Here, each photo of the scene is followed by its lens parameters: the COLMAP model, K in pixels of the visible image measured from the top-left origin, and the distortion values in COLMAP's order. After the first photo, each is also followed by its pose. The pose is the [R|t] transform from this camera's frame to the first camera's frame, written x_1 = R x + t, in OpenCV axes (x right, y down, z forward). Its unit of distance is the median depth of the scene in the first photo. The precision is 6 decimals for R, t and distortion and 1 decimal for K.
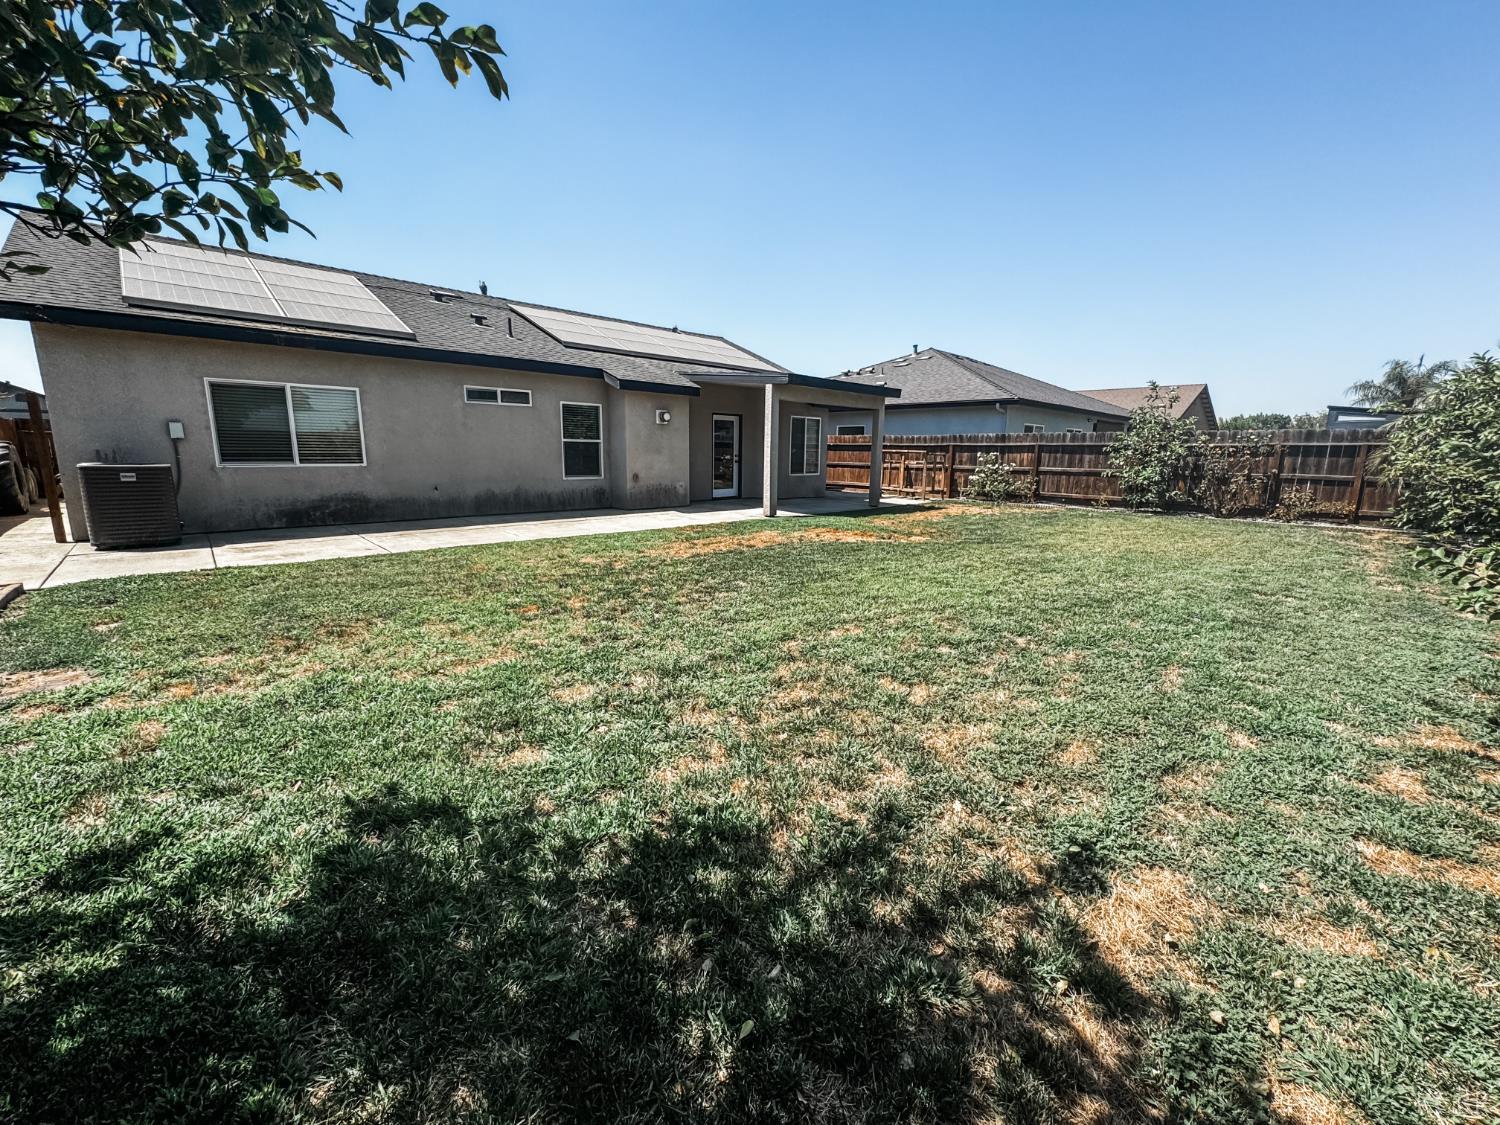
lens RADIAL K [[598.7, 0, 750.0], [0, 598.7, 562.5], [0, 0, 1]] dist [-0.006649, -0.000068]
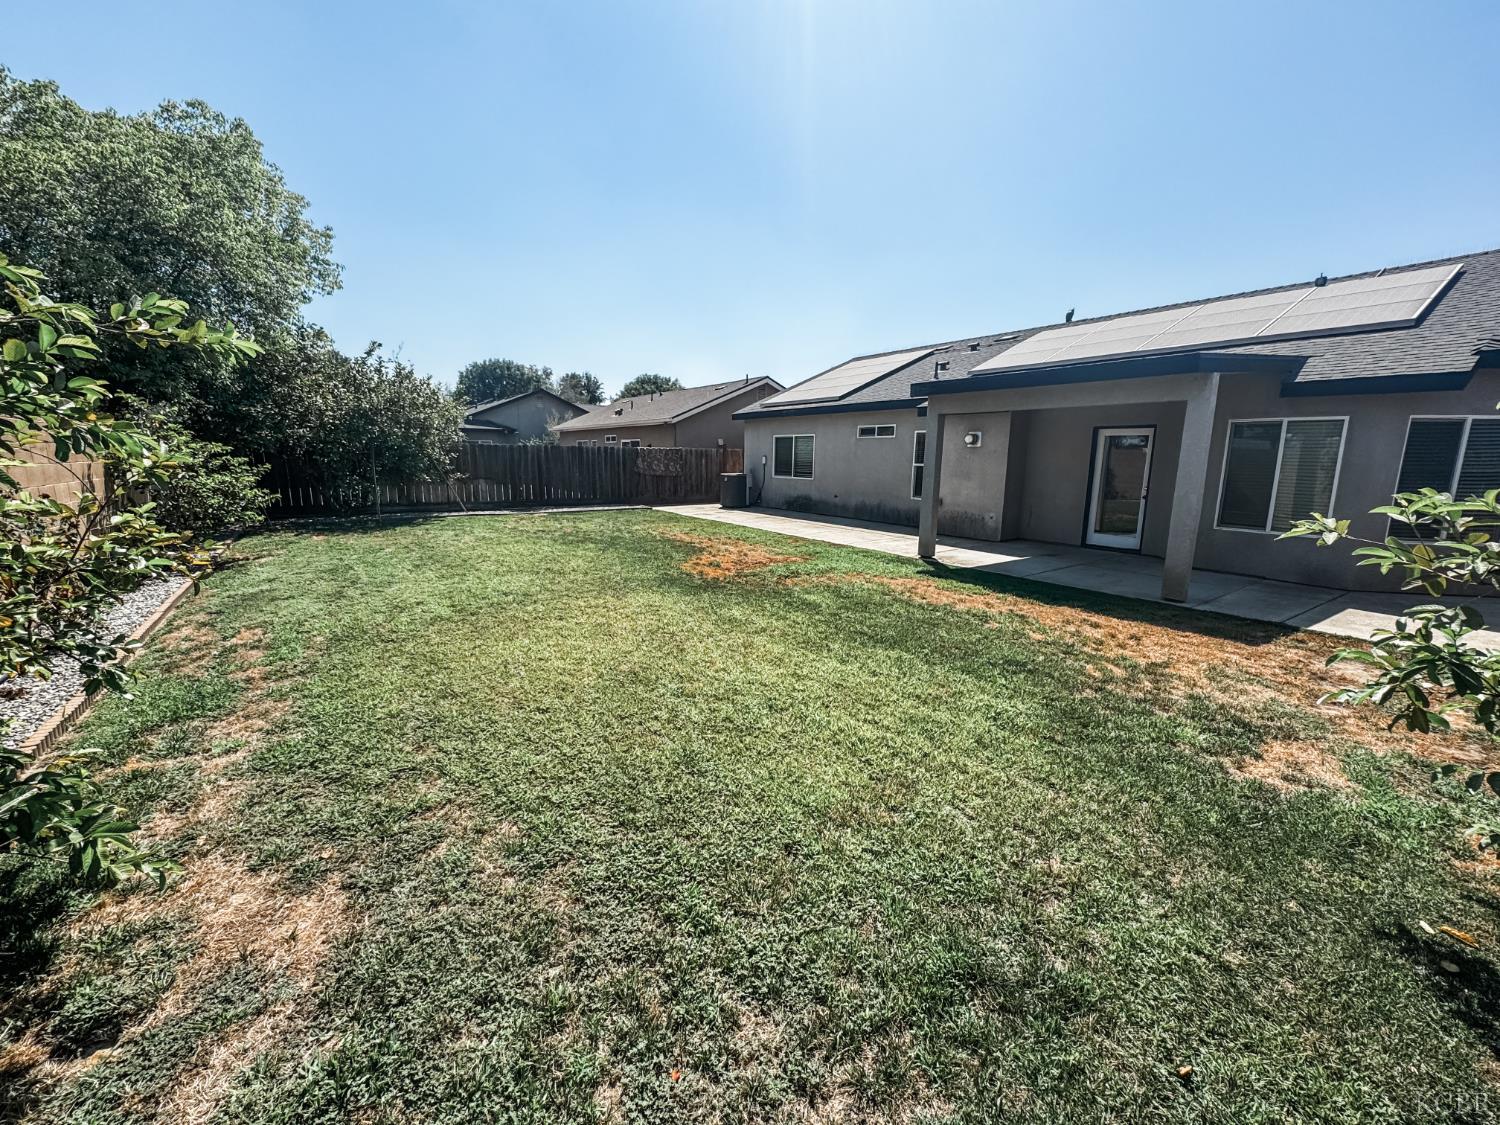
lens RADIAL K [[598.7, 0, 750.0], [0, 598.7, 562.5], [0, 0, 1]] dist [-0.006649, -0.000068]
pose [[-0.136055, 0.156782, -0.978217, 0.884641], [-0.196610, 0.963486, 0.181766, -0.174078], [0.970996, 0.217057, -0.100263, 0.867748]]
